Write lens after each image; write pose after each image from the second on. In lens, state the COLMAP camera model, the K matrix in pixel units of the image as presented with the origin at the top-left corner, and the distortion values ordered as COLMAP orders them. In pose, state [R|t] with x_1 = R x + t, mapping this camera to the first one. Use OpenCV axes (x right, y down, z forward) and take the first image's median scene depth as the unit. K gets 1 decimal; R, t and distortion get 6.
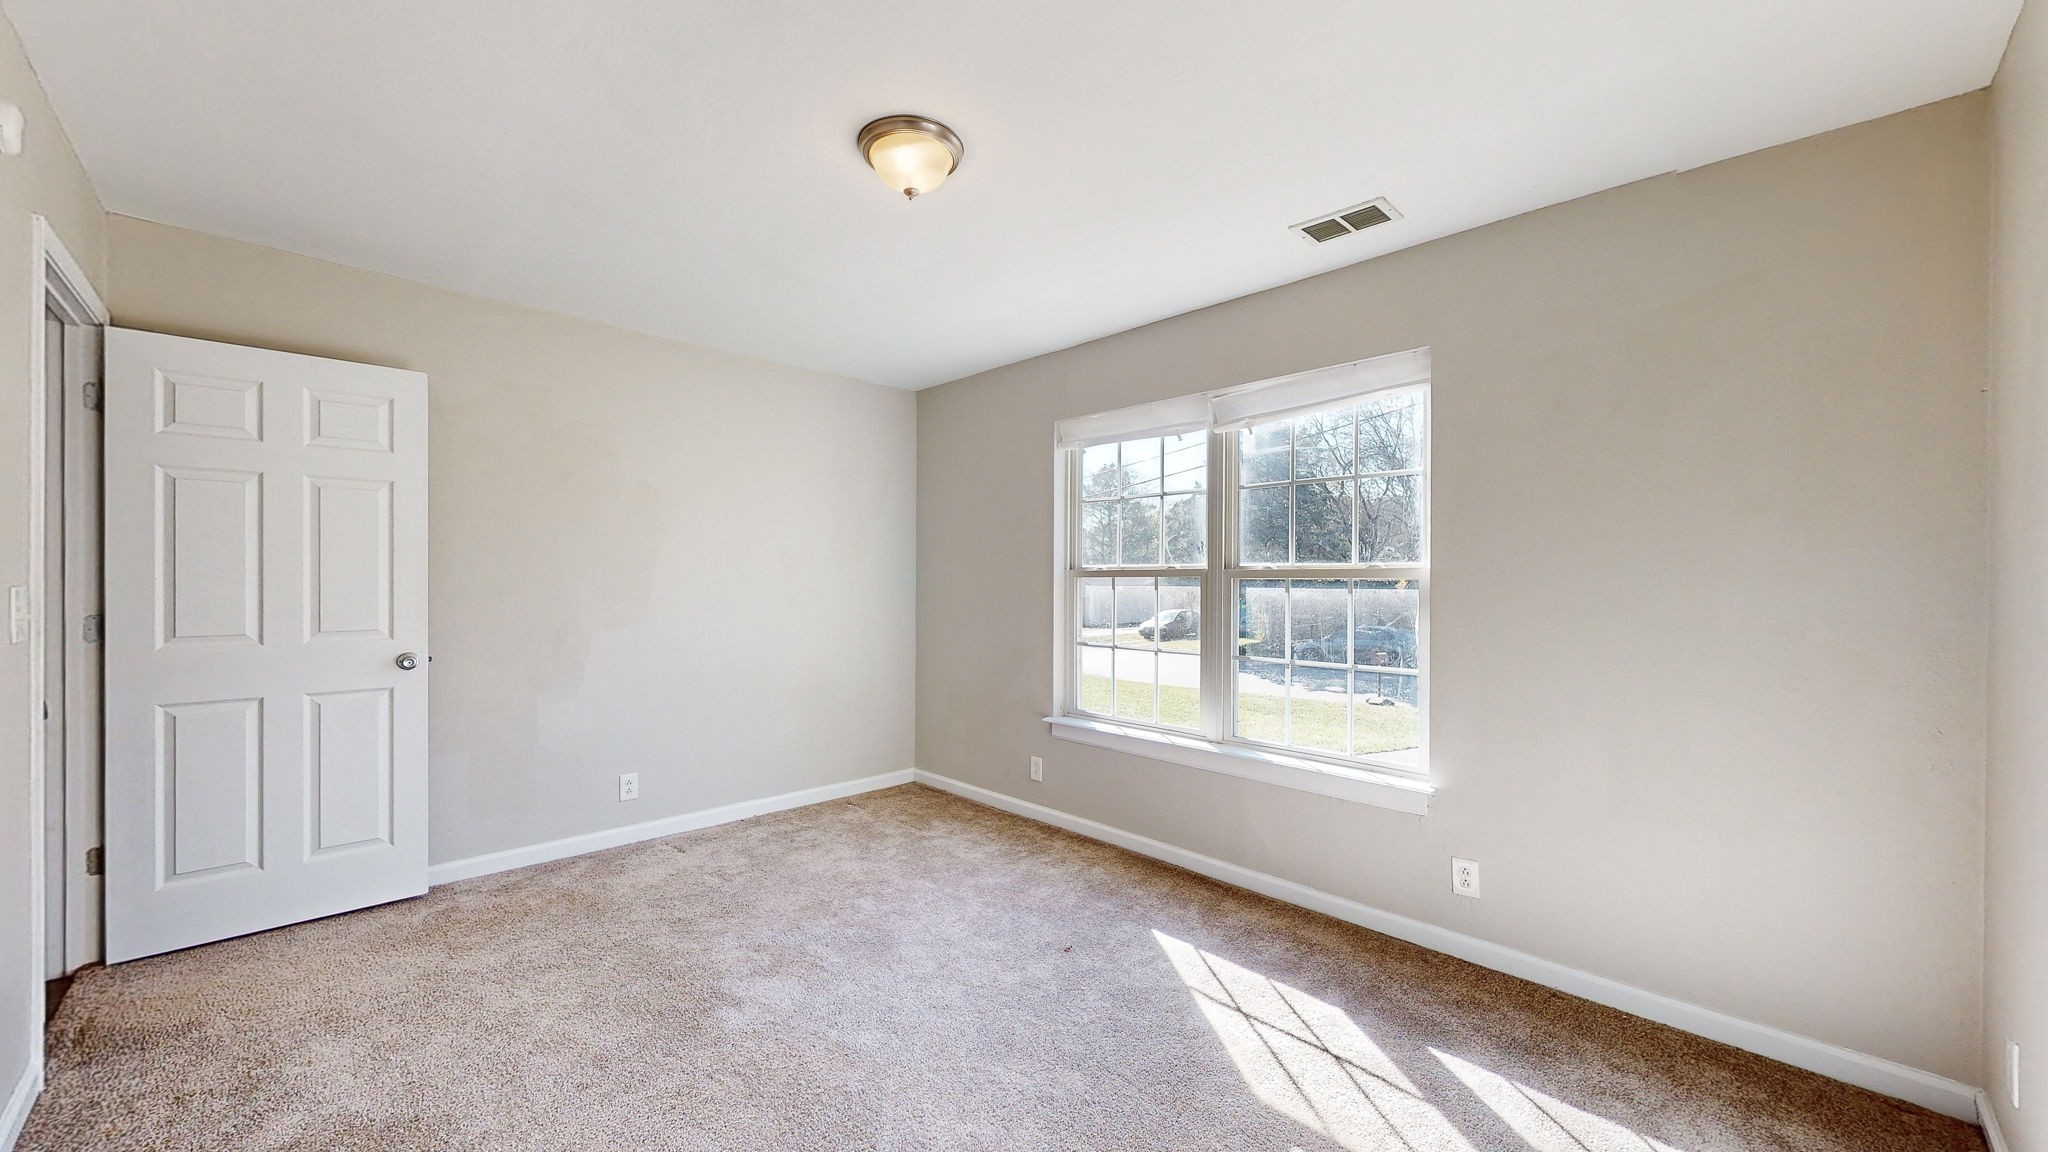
lens RADIAL K [[748.9, 0, 1024.0], [0, 748.9, 576.0], [0, 0, 1]] dist [-0.000125, -0.000119]
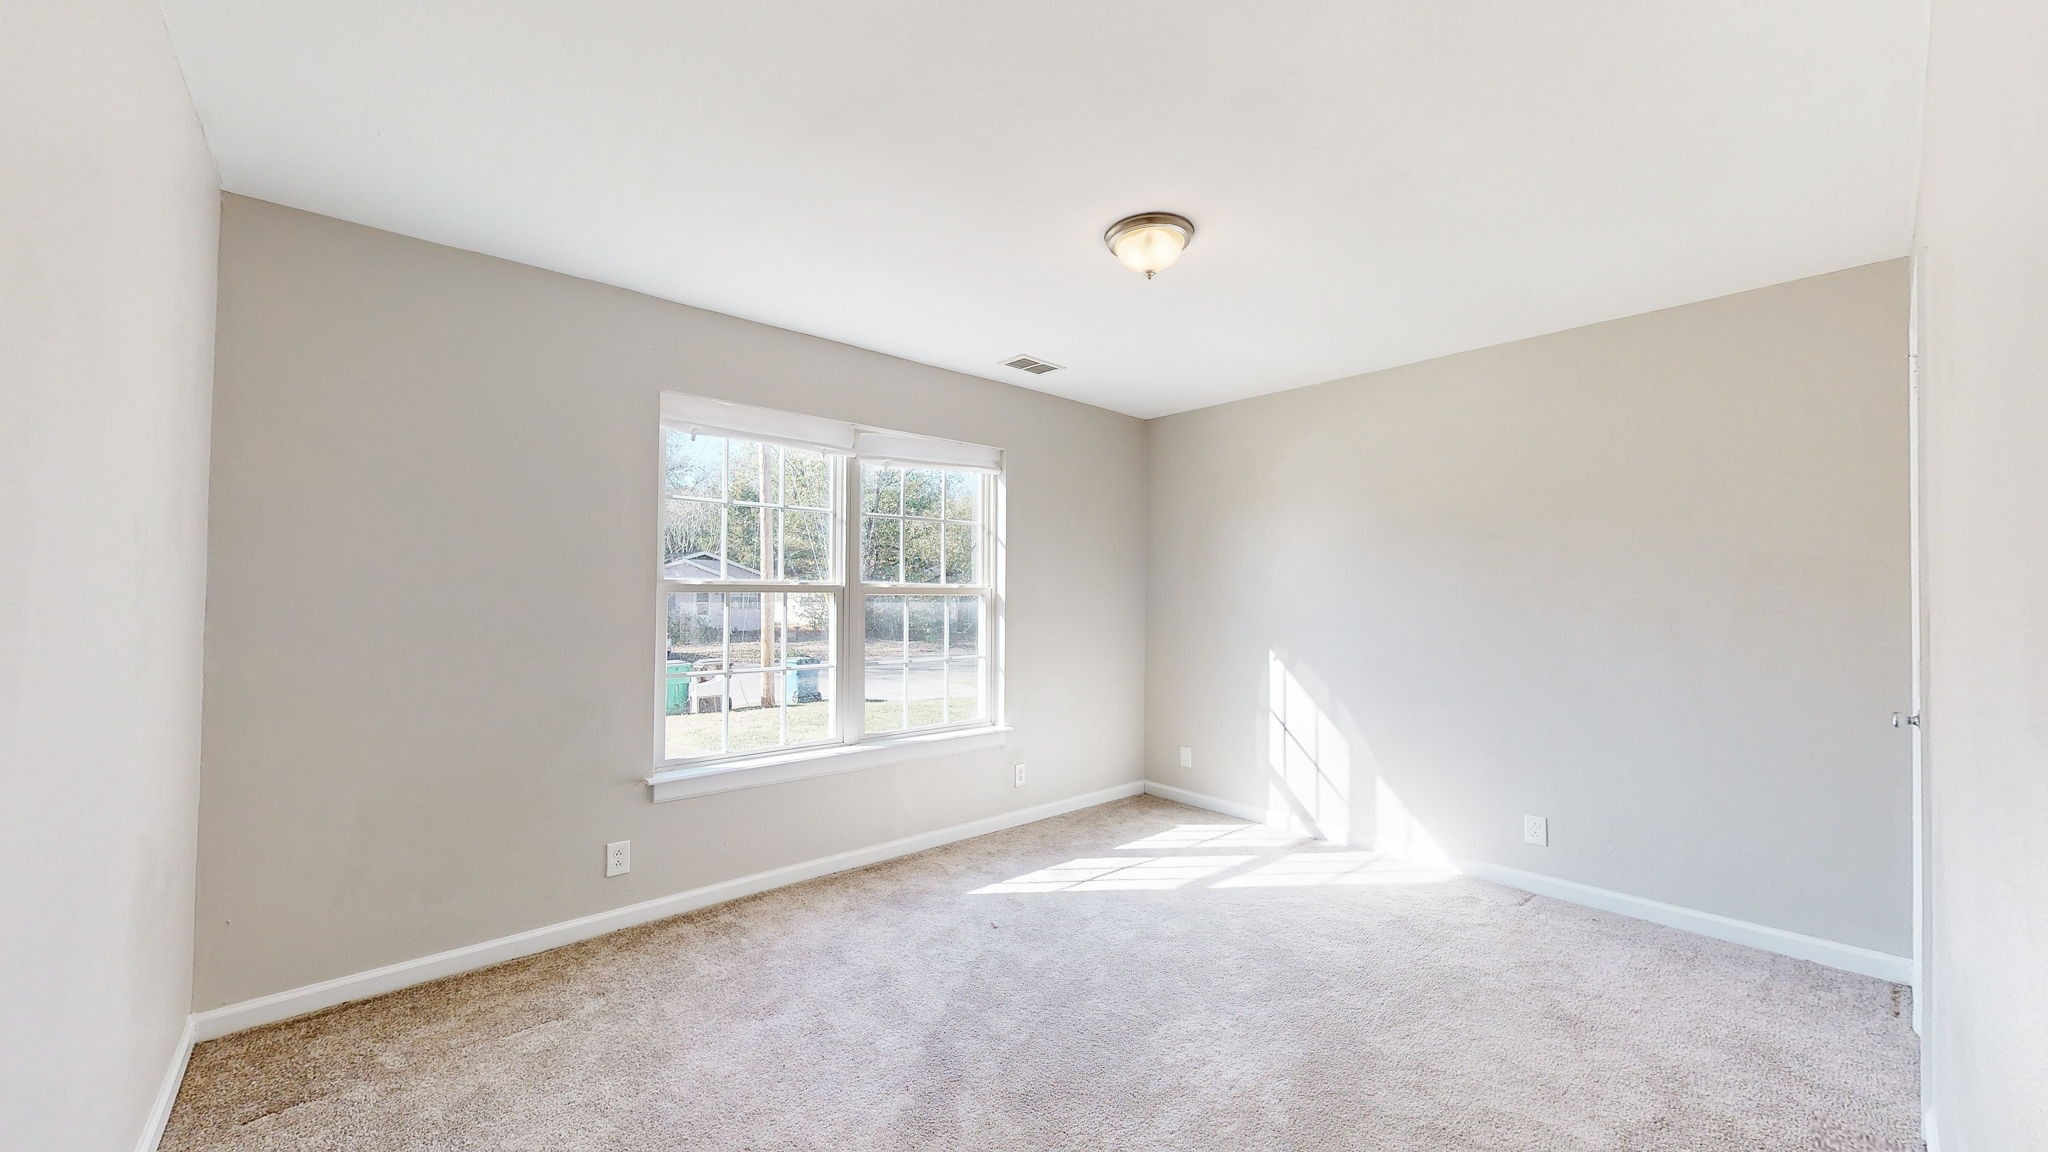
lens RADIAL K [[748.9, 0, 1024.0], [0, 748.9, 576.0], [0, 0, 1]] dist [-0.000125, -0.000119]
pose [[0.055130, 0.023874, 0.998194, -0.910055], [-0.009987, 0.999677, -0.023358, -0.000339], [-0.998429, -0.008682, 0.055351, 0.763102]]
